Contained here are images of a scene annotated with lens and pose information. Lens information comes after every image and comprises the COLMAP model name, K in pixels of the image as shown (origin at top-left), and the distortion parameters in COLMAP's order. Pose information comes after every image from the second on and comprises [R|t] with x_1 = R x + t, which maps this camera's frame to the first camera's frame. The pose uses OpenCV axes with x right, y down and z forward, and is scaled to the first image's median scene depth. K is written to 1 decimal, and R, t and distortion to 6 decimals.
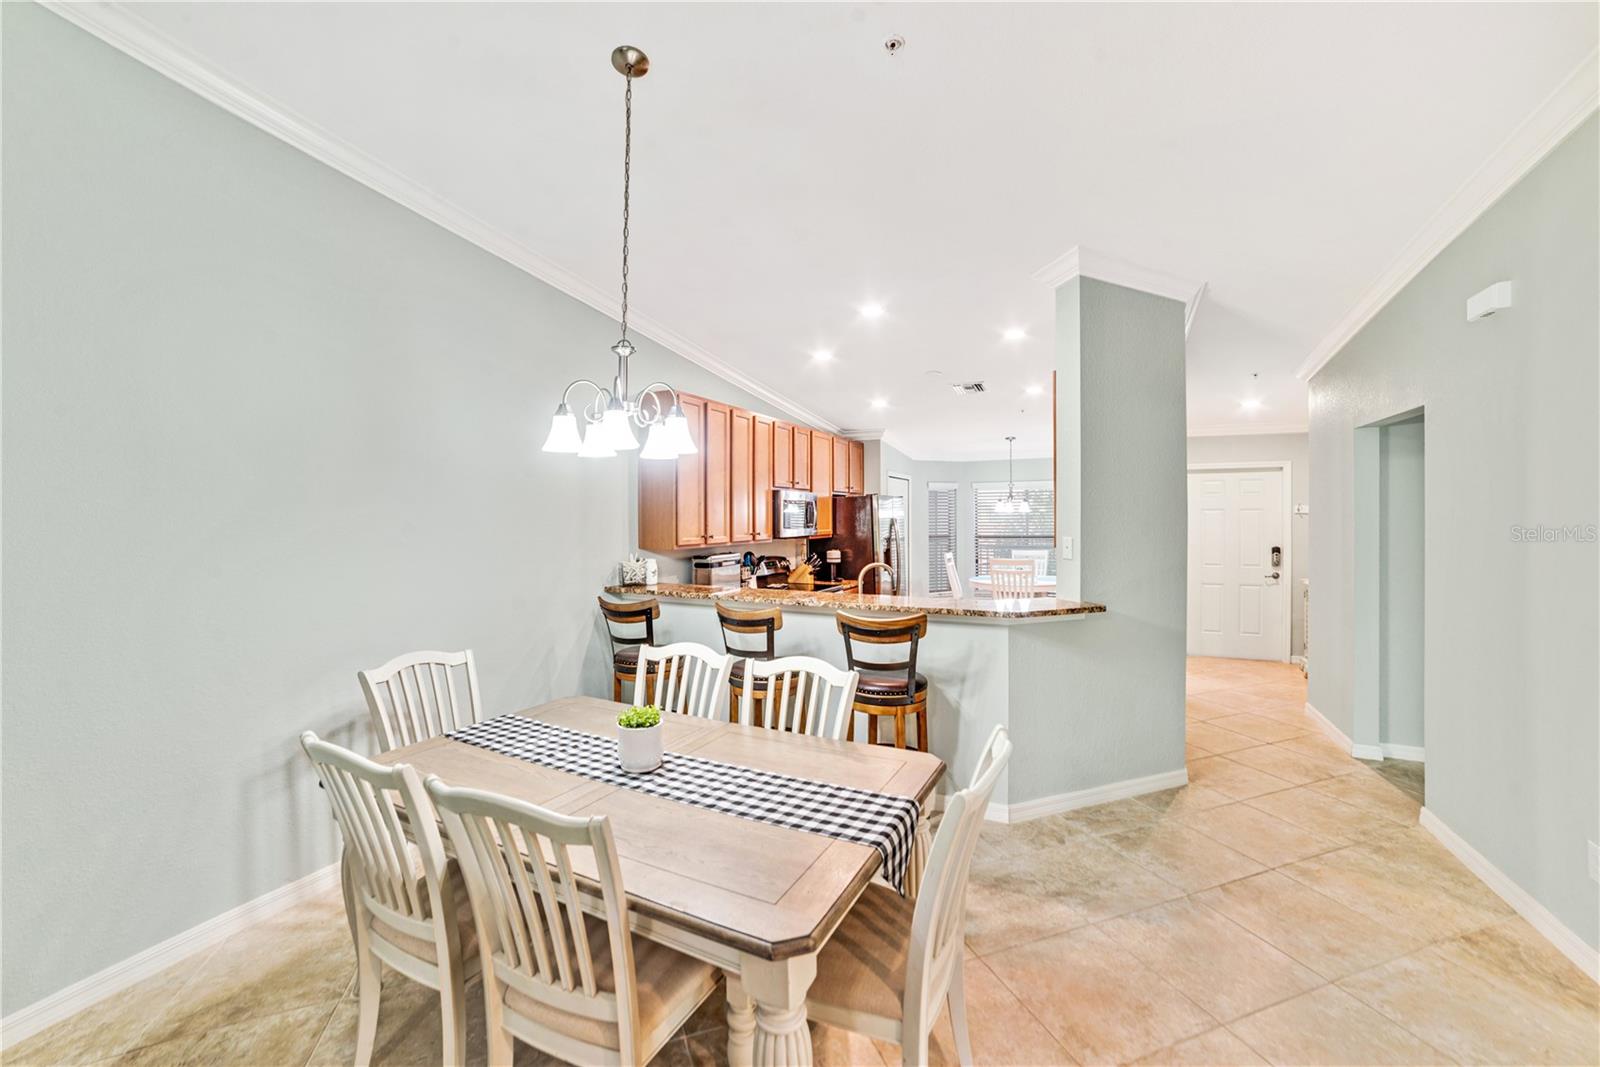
lens RADIAL K [[631.3, 0, 801.7], [0, 631.3, 496.9], [0, 0, 1]] dist [-0.029267, 0.007706]
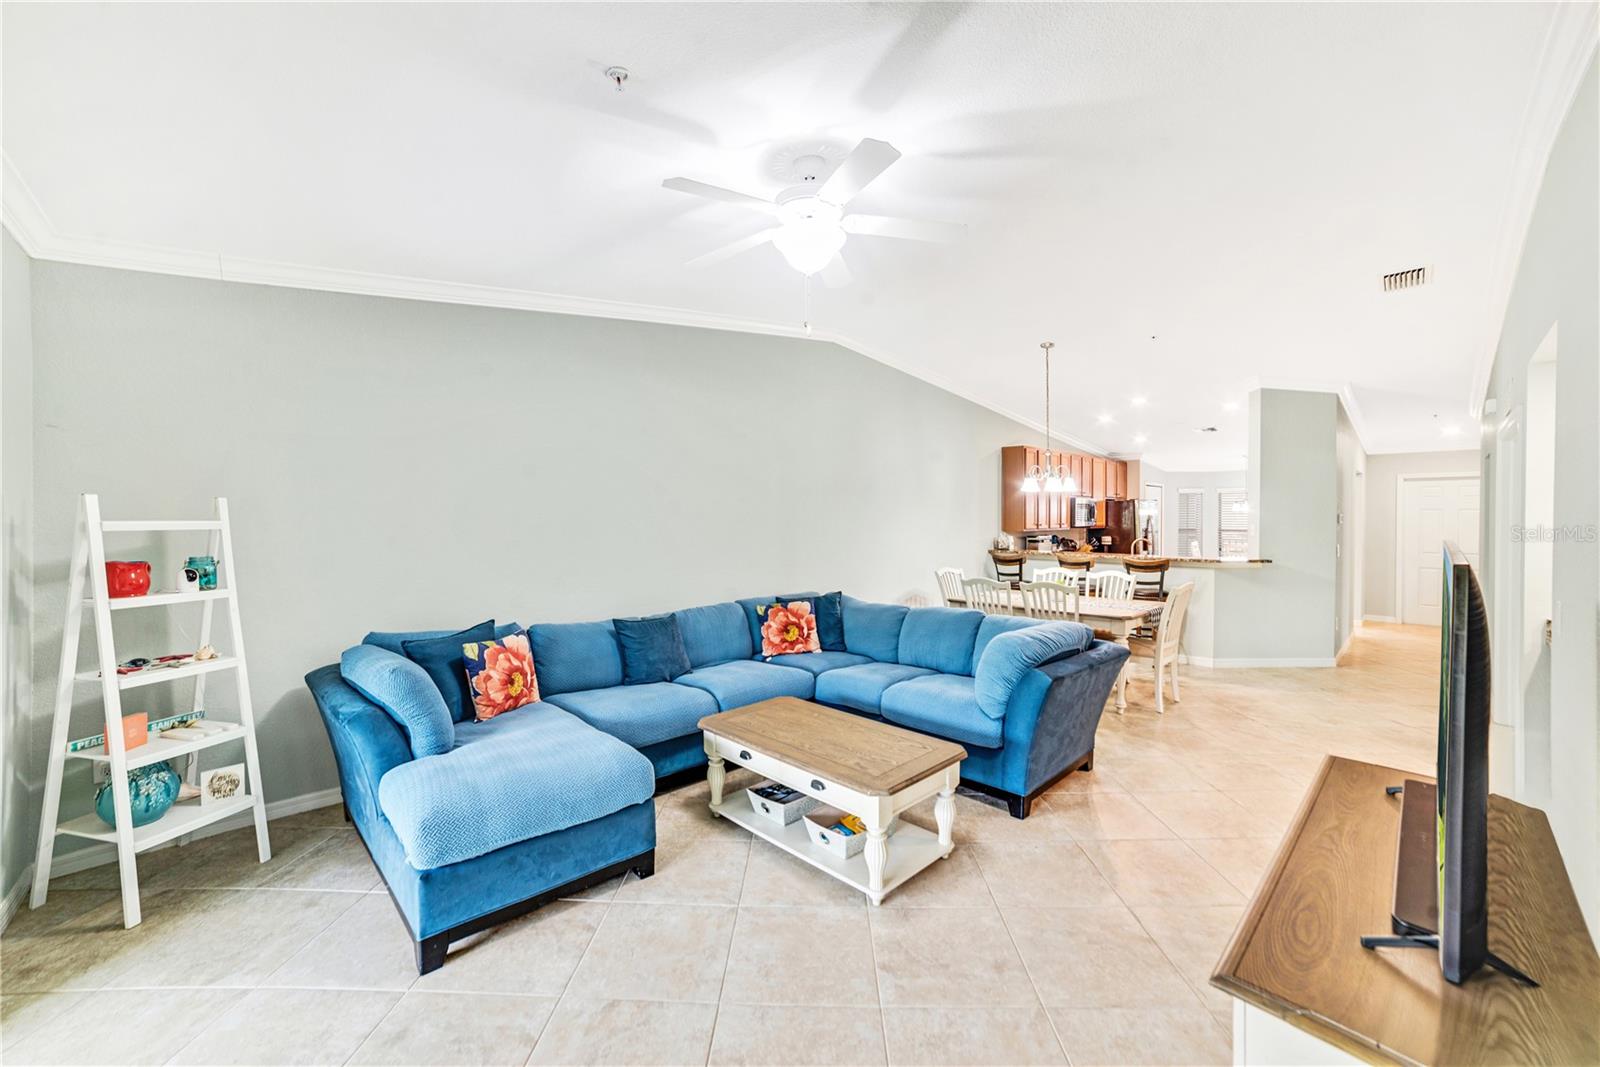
lens RADIAL K [[631.3, 0, 806.9], [0, 631.3, 510.3], [0, 0, 1]] dist [-0.029267, 0.007706]
pose [[0.938248, 0.000264, -0.345964, -0.126682], [0.008951, 0.999646, 0.025039, -0.026858], [0.345849, -0.026590, 0.937913, -0.810960]]
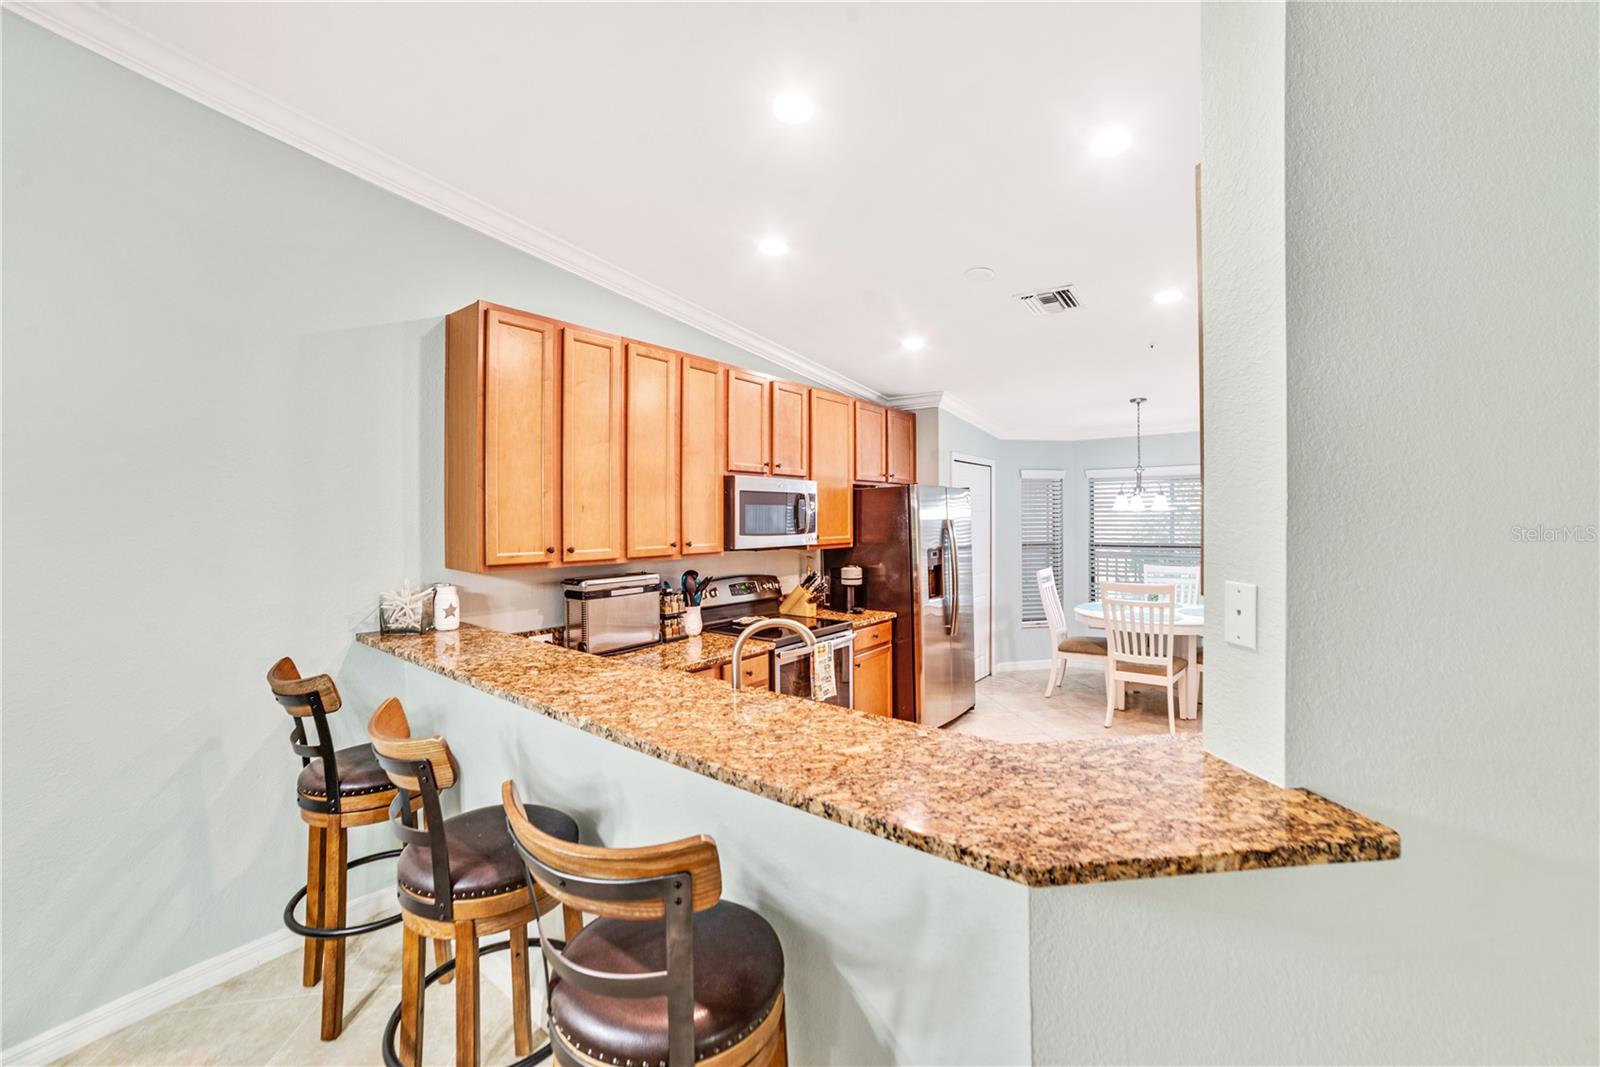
lens RADIAL K [[631.3, 0, 796.9], [0, 631.3, 492.9], [0, 0, 1]] dist [-0.029267, 0.007706]
pose [[0.976395, -0.001613, -0.215987, 0.171721], [0.000797, 0.999992, -0.003866, 0.009937], [0.215991, 0.003602, 0.976389, 0.400237]]
